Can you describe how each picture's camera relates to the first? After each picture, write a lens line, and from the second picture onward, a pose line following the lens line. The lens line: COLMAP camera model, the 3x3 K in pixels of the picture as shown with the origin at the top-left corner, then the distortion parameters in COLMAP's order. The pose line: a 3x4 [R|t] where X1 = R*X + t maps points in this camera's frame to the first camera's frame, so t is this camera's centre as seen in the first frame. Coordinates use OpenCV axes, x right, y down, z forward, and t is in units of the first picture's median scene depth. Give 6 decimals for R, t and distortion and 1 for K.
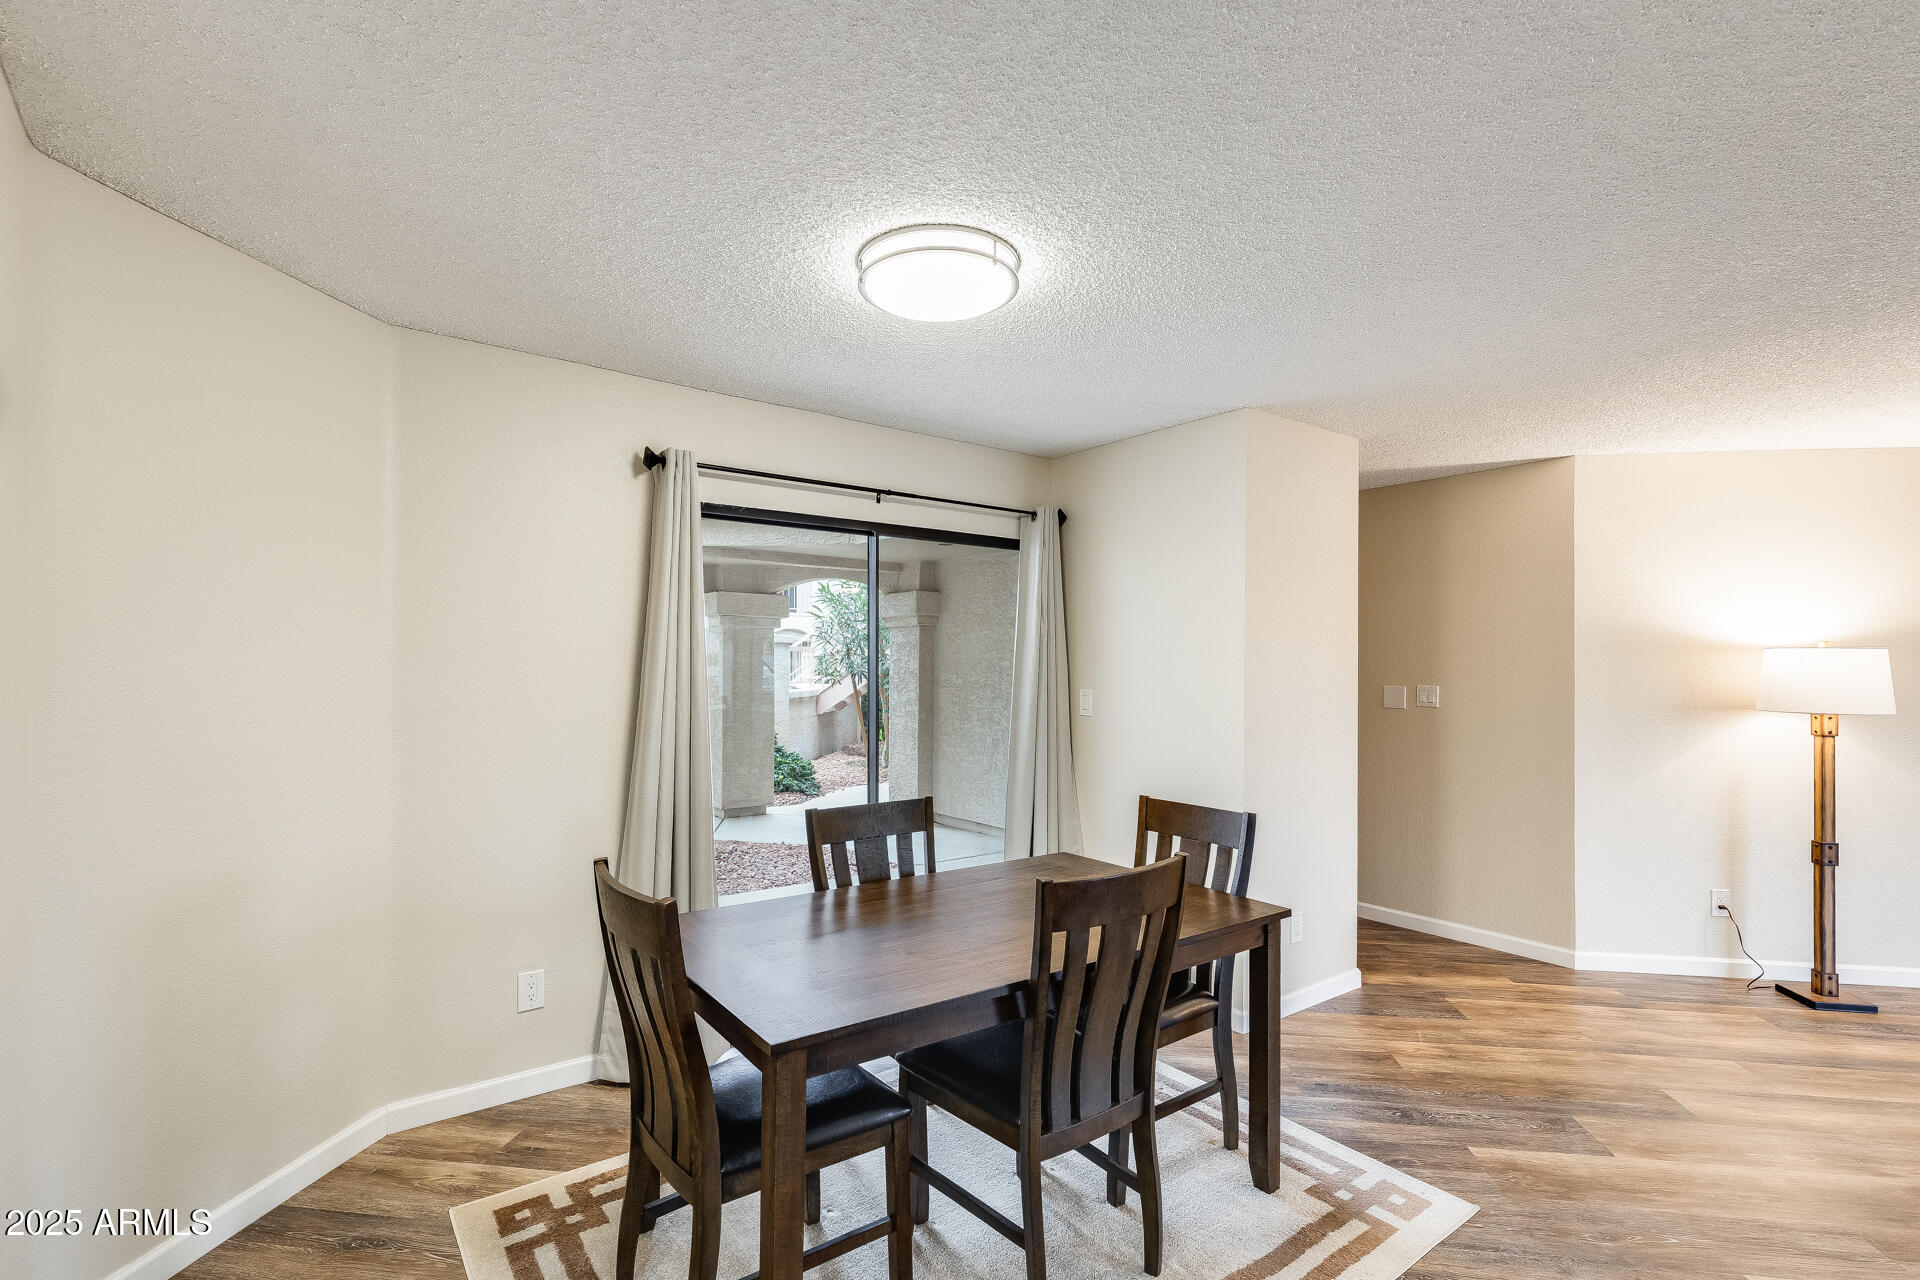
lens RADIAL K [[871.8, 0, 952.5], [0, 871.8, 659.9], [0, 0, 1]] dist [0.004895, -0.001176]
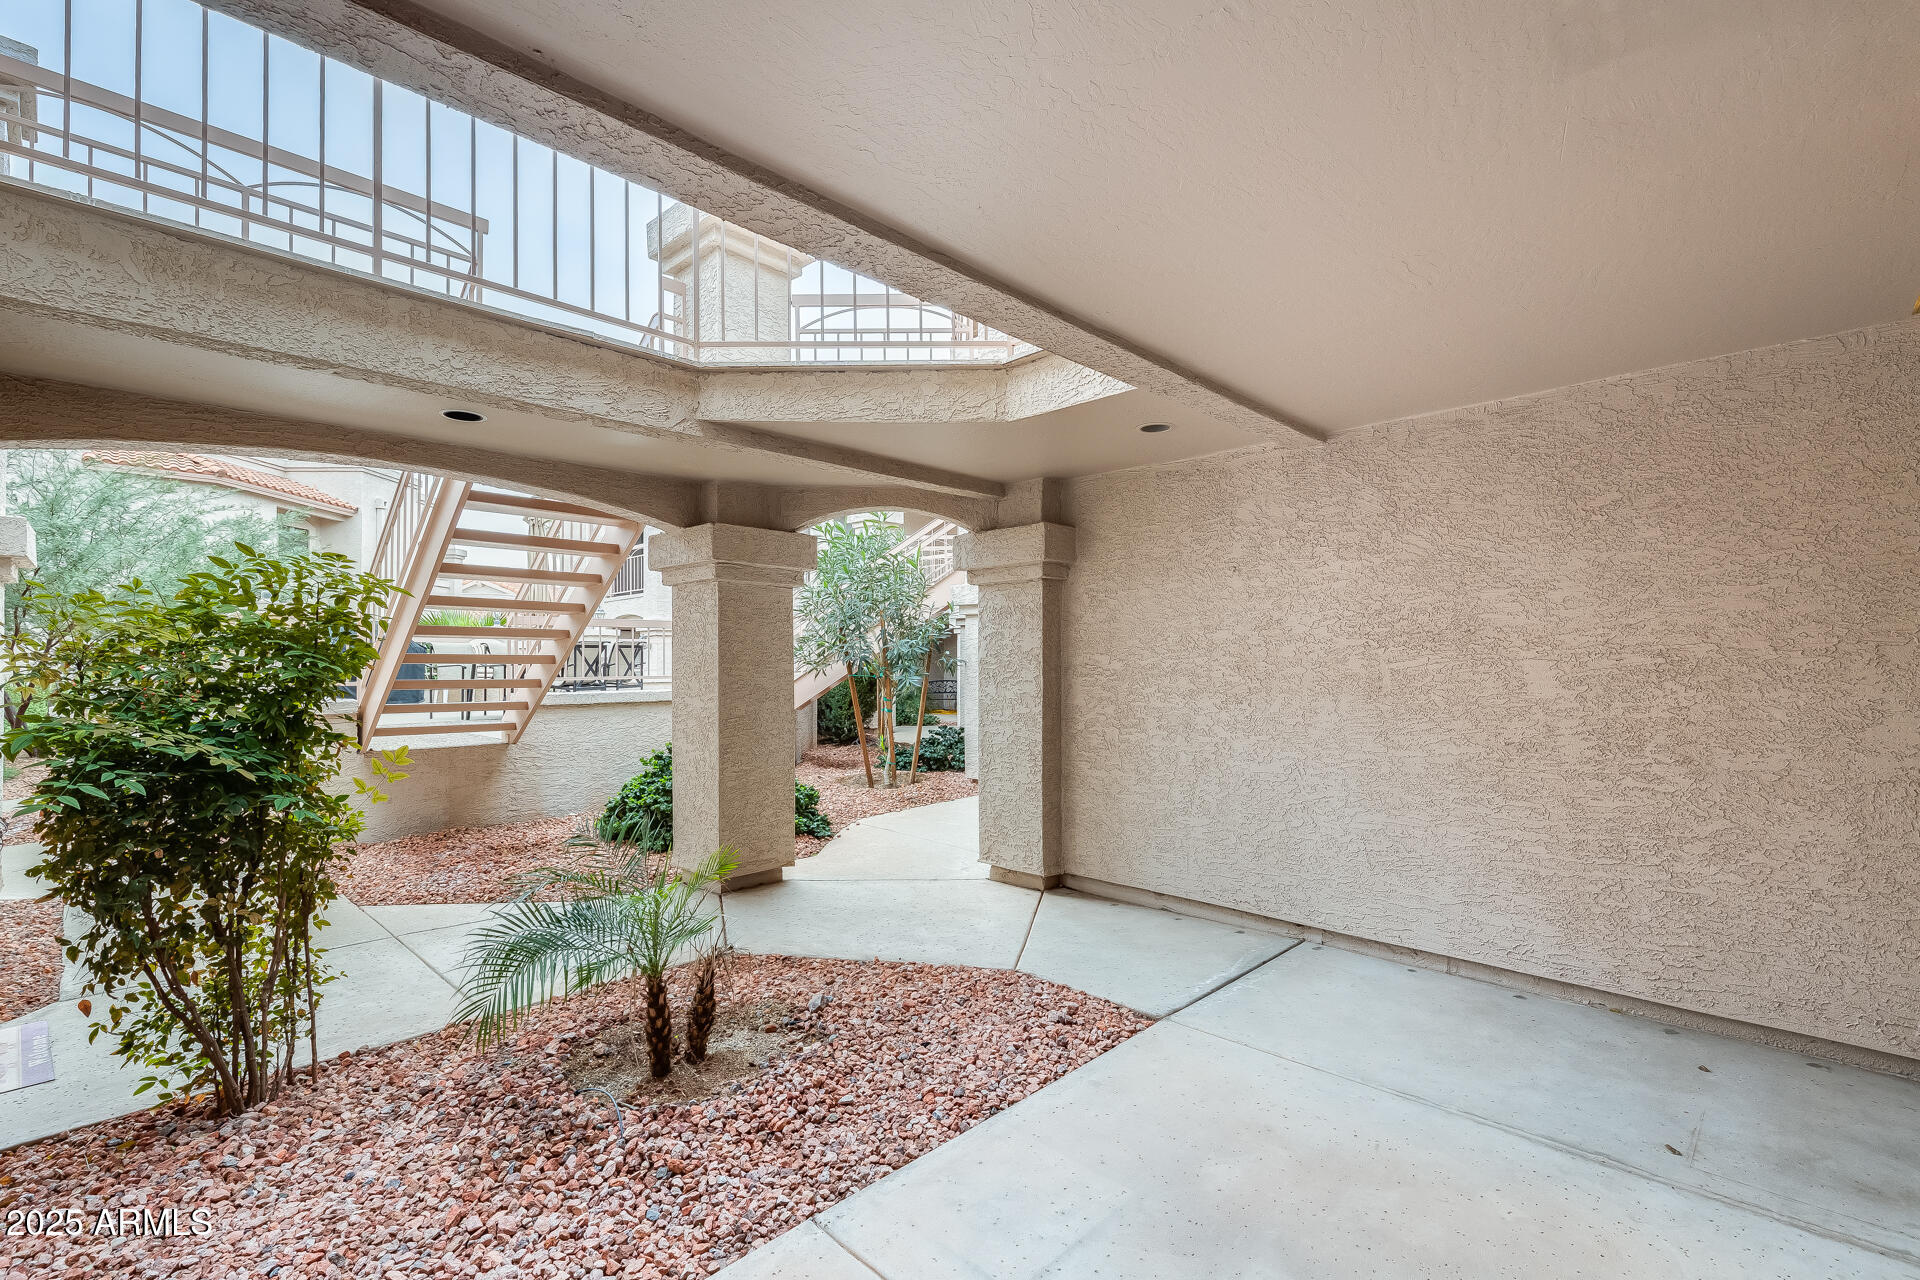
lens RADIAL K [[876.8, 0, 951.0], [0, 876.8, 648.9], [0, 0, 1]] dist [0.011212, -0.000849]
pose [[0.989685, -0.008628, 0.143000, -0.479167], [0.009081, 0.999956, -0.002512, 0.030502], [-0.142972, 0.003785, 0.989720, 0.918854]]
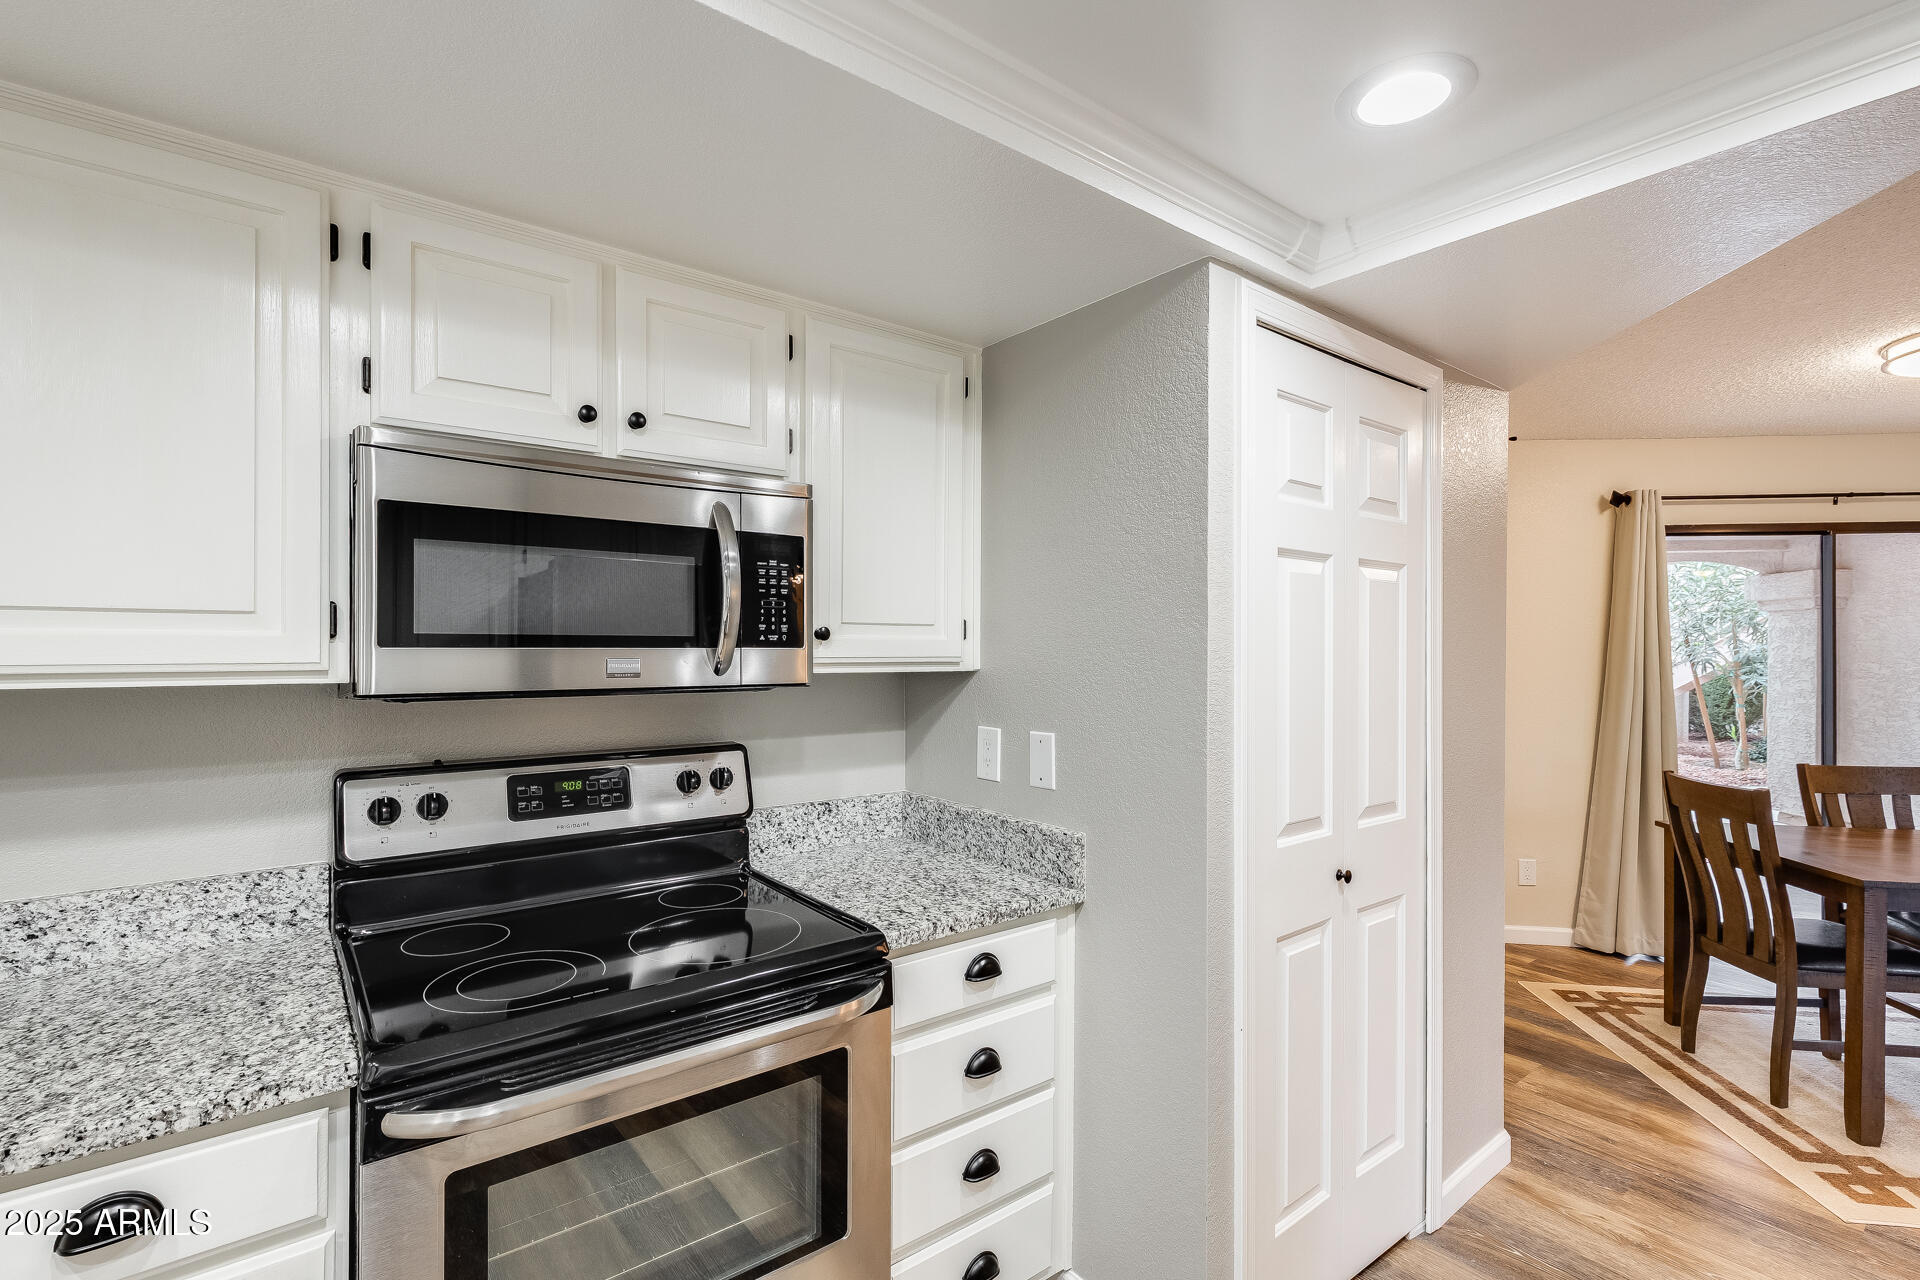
lens RADIAL K [[871.8, 0, 954.8], [0, 871.8, 643.5], [0, 0, 1]] dist [0.004895, -0.001176]
pose [[0.721813, -0.004175, -0.692075, -0.135883], [0.001250, 0.999988, -0.004729, -0.000718], [0.692087, 0.002548, 0.721810, -0.628217]]
